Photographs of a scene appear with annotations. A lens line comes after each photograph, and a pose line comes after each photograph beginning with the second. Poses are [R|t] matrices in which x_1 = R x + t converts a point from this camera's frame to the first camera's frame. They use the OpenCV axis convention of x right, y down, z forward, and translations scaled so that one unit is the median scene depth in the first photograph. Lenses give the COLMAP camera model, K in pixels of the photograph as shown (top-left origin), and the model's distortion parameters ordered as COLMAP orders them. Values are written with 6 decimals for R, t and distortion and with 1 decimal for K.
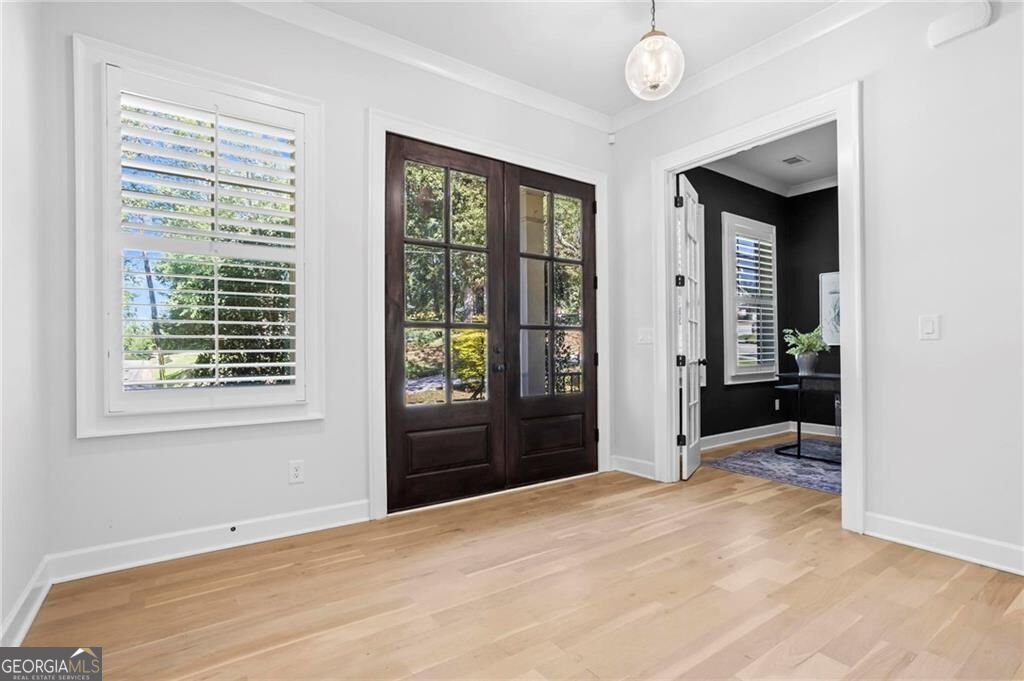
lens RADIAL K [[489.7, 0, 513.7], [0, 489.7, 346.4], [0, 0, 1]] dist [-0.054991, 0.027324]
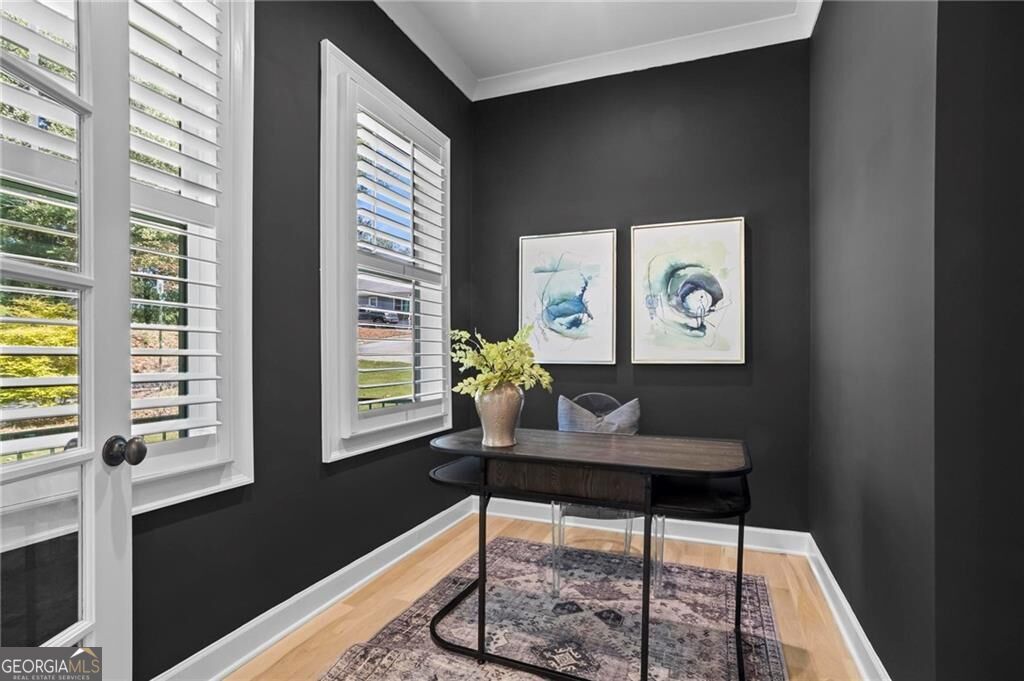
lens RADIAL K [[489.7, 0, 513.7], [0, 489.7, 346.4], [0, 0, 1]] dist [-0.054991, 0.027324]
pose [[0.834575, 0.012350, 0.550756, 0.387660], [-0.008363, 0.999917, -0.009750, -0.019090], [-0.550831, 0.003531, 0.834609, 0.643577]]
